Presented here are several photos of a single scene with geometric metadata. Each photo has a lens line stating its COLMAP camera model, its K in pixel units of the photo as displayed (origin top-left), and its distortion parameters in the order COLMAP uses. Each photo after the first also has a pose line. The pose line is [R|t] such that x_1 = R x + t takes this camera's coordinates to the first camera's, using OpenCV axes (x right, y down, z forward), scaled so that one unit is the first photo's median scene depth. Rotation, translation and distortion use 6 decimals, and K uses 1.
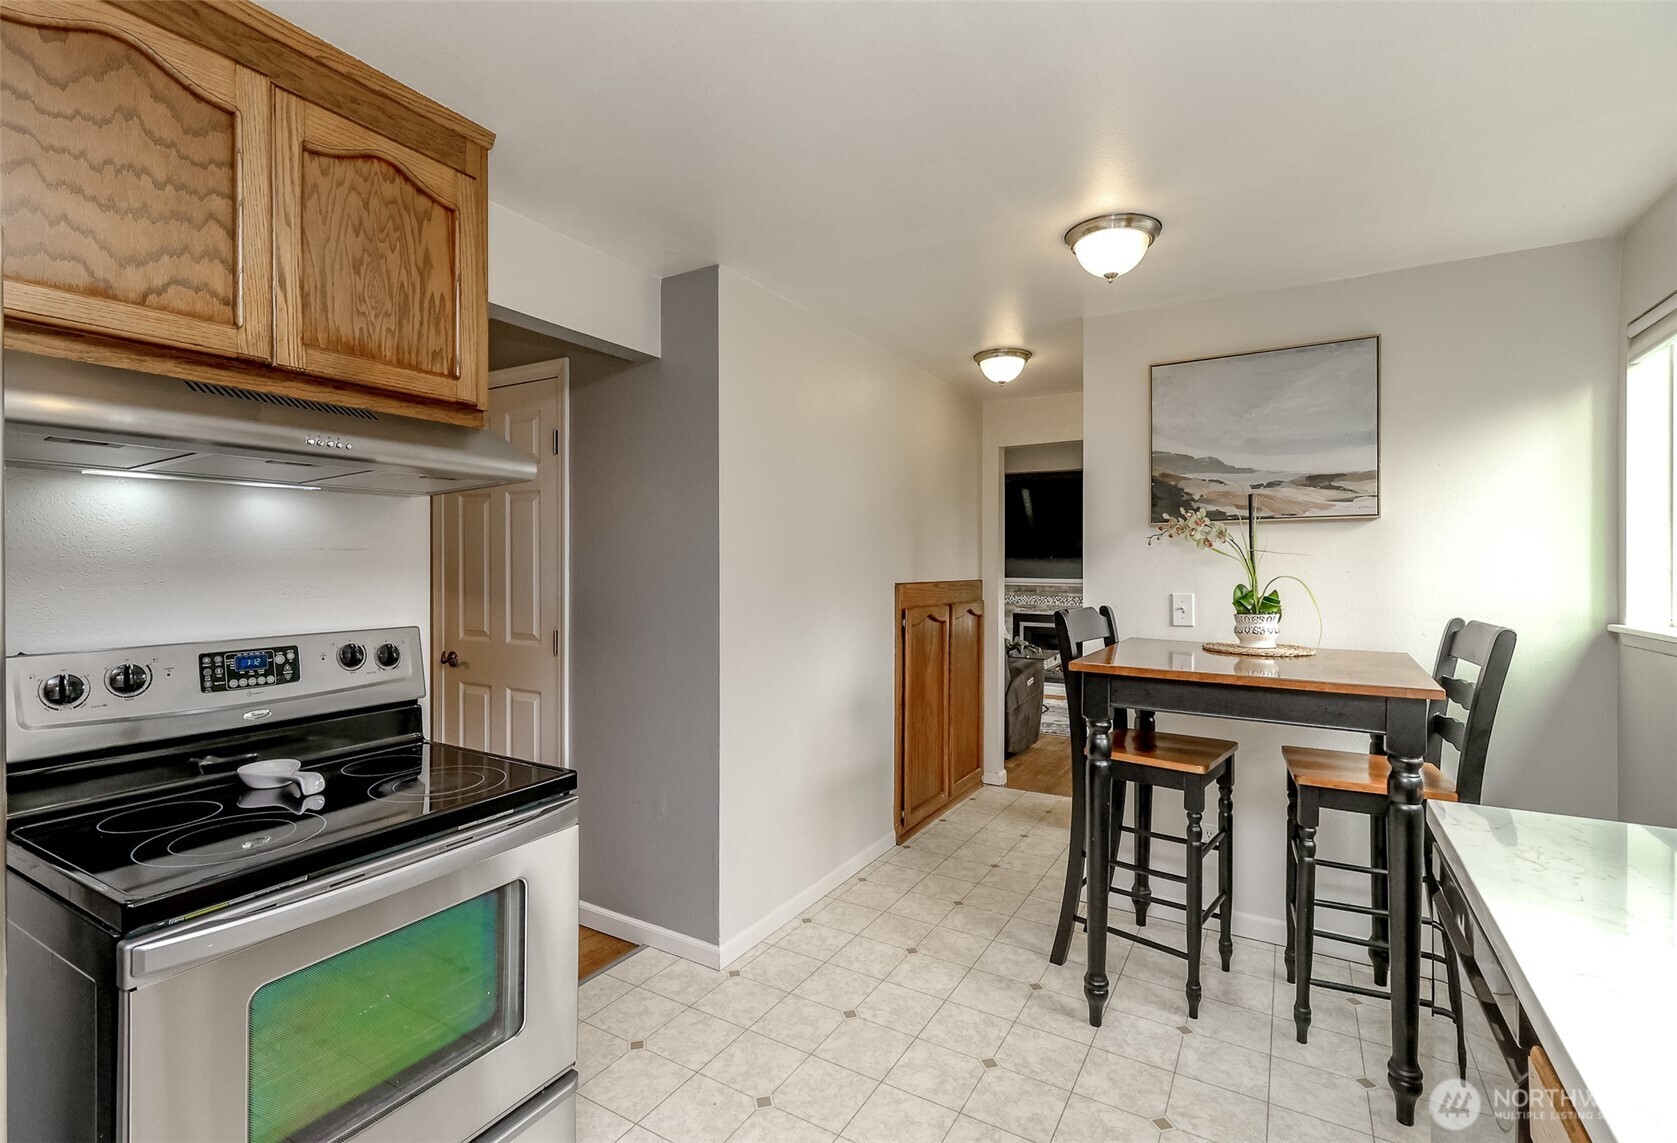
lens RADIAL K [[776.2, 0, 835.5], [0, 776.2, 567.4], [0, 0, 1]] dist [-0.000490, -0.000996]
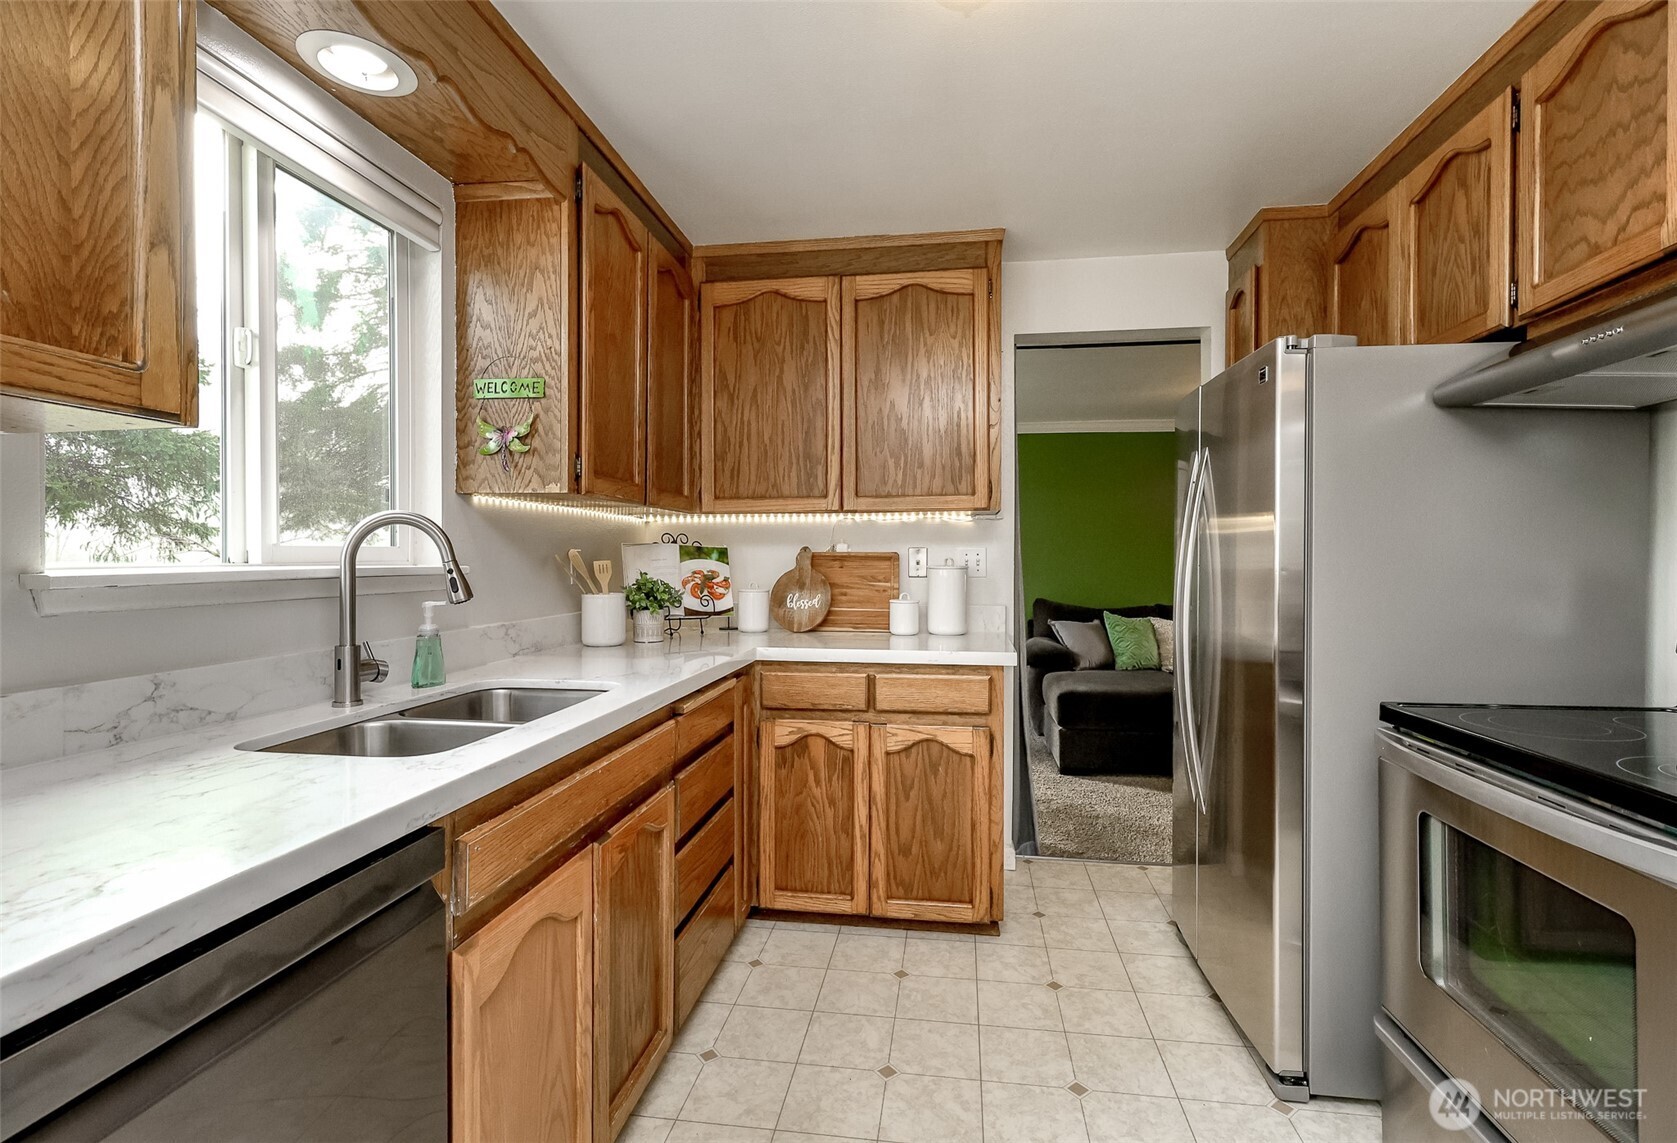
lens RADIAL K [[776.2, 0, 846.7], [0, 776.2, 567.9], [0, 0, 1]] dist [-0.000490, -0.000996]
pose [[-0.926323, -0.001928, -0.376724, 0.444949], [-0.006486, 0.999920, 0.010830, 0.095157], [0.376673, 0.012476, -0.926262, 1.310161]]
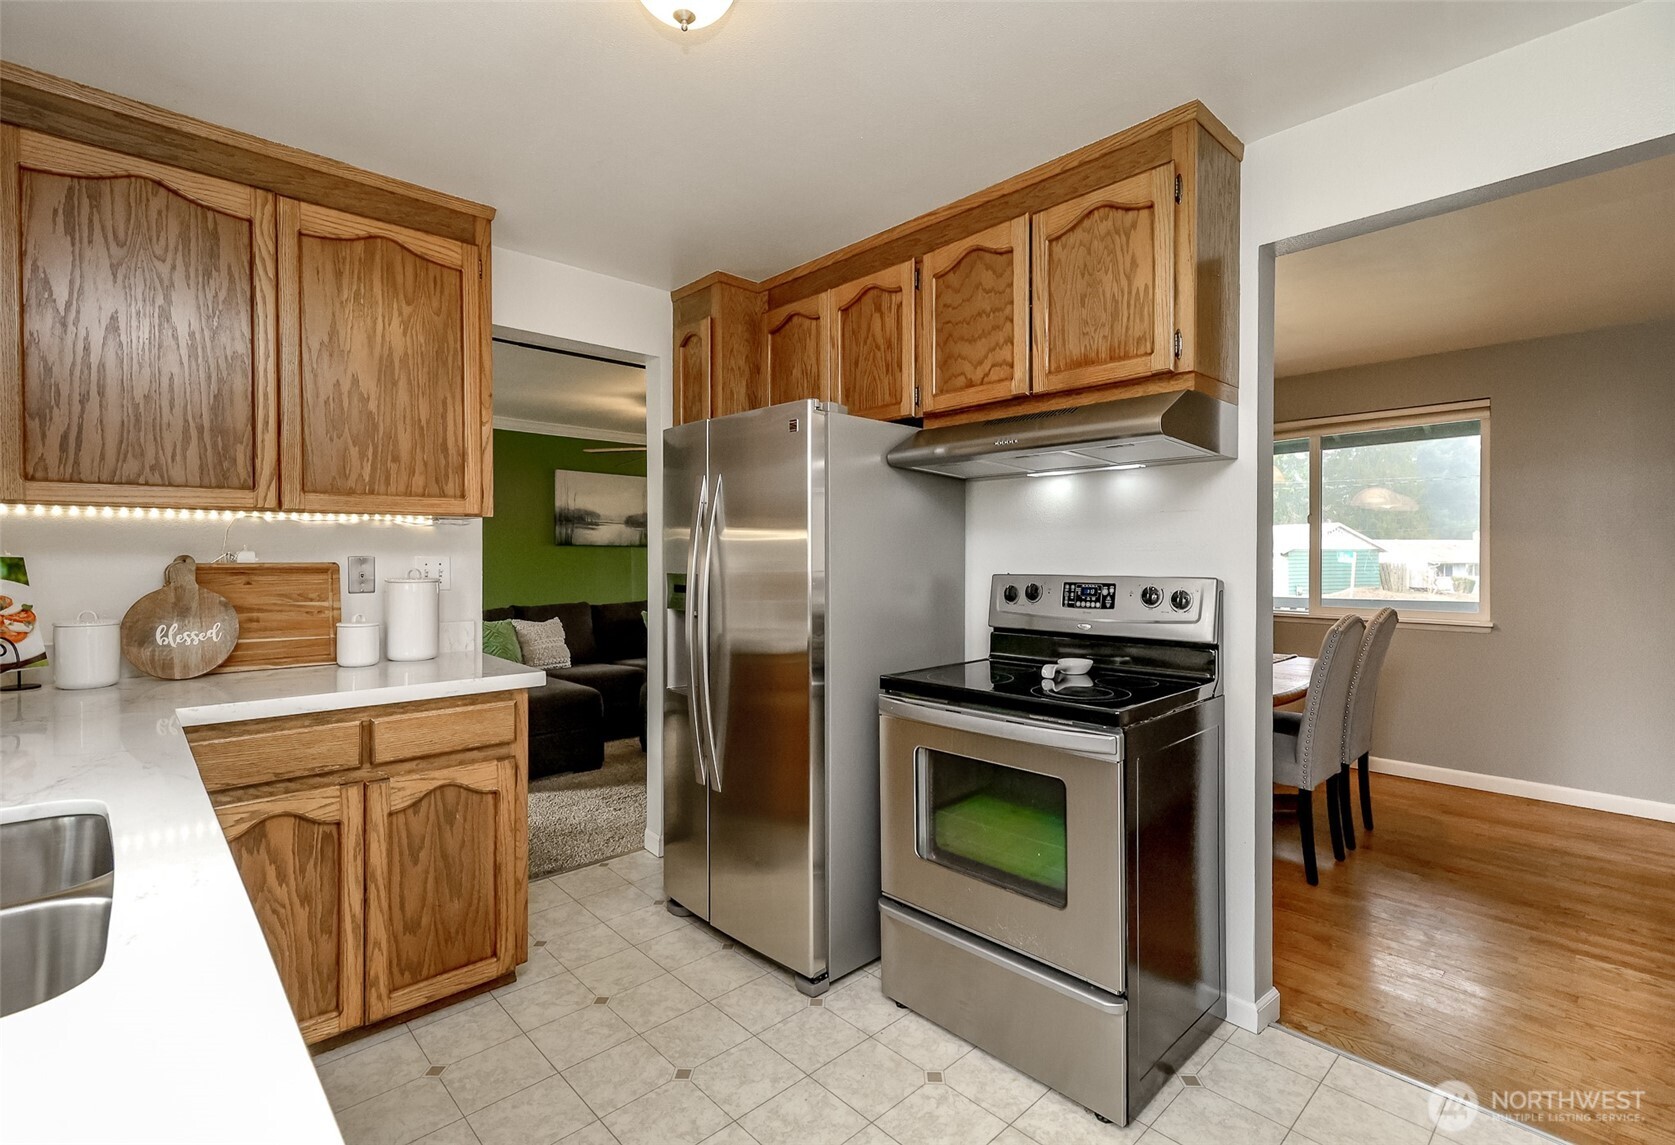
lens RADIAL K [[775.3, 0, 874.1], [0, 775.3, 561.5], [0, 0, 1]] dist [-0.000490, -0.000996]
pose [[-0.263788, 0.002124, -0.964578, 0.778279], [-0.006538, 0.999971, 0.003990, 0.062913], [0.964559, 0.007359, -0.263766, 1.004726]]
